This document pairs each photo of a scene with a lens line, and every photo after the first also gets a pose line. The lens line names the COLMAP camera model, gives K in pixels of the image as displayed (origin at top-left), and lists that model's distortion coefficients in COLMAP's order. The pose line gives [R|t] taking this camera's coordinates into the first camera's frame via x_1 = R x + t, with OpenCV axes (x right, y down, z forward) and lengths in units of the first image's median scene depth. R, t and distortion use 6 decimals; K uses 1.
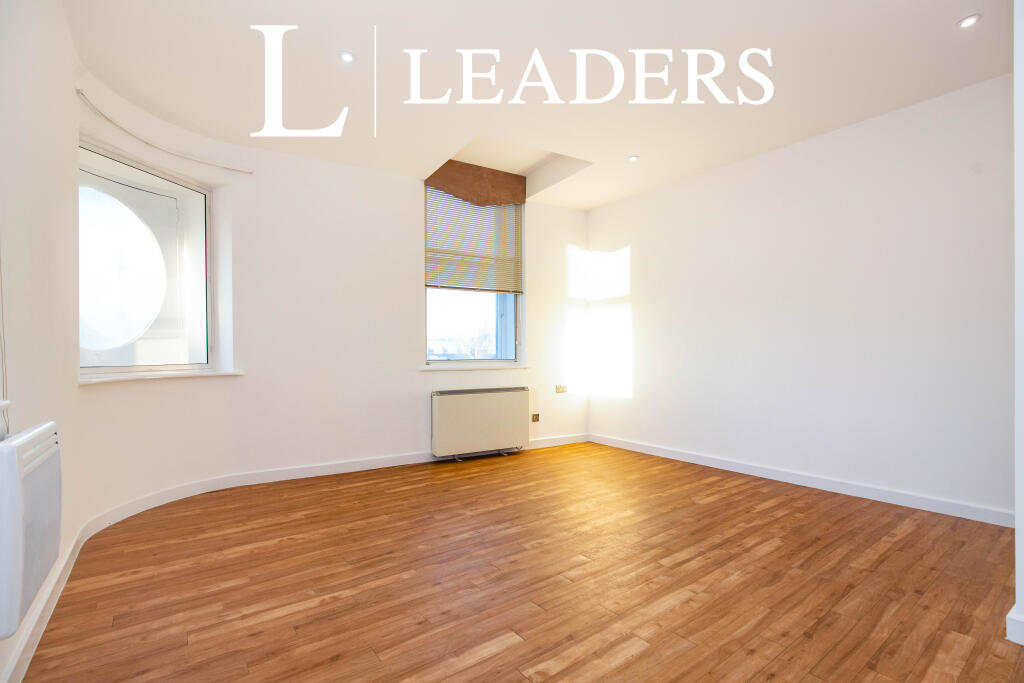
lens RADIAL K [[472.3, 0, 512.5], [0, 472.3, 348.2], [0, 0, 1]] dist [0.002436, 0.000580]
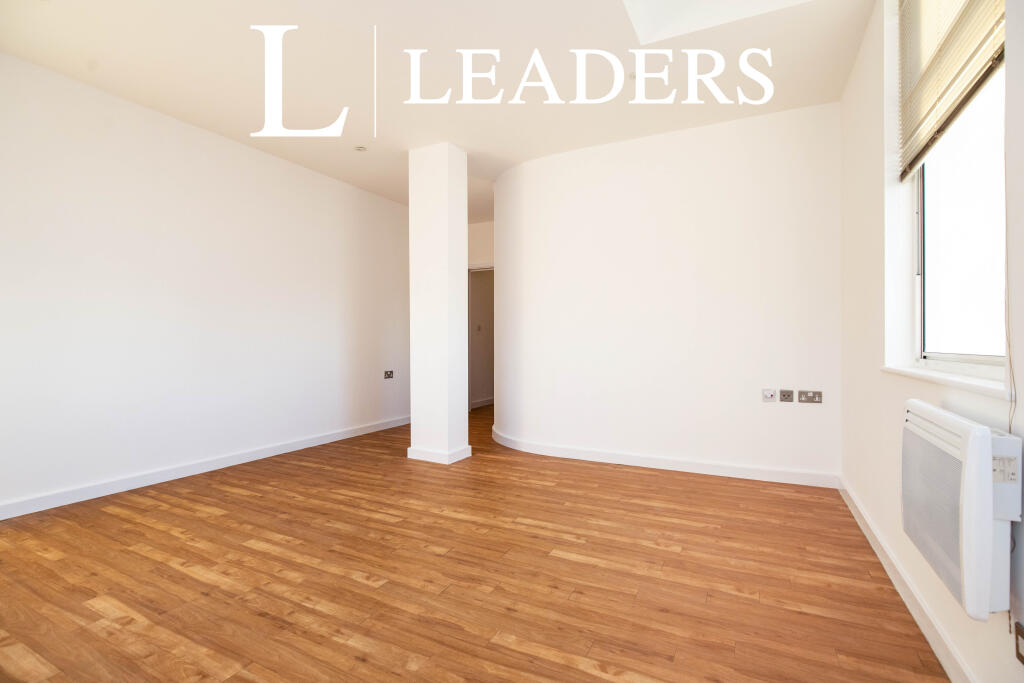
lens RADIAL K [[472.3, 0, 512.0], [0, 472.3, 342.2], [0, 0, 1]] dist [0.002436, 0.000580]
pose [[-0.439837, 0.005569, 0.898060, -0.791989], [-0.010076, 0.999887, -0.011135, 0.025792], [-0.898021, -0.013946, -0.439732, 1.181882]]
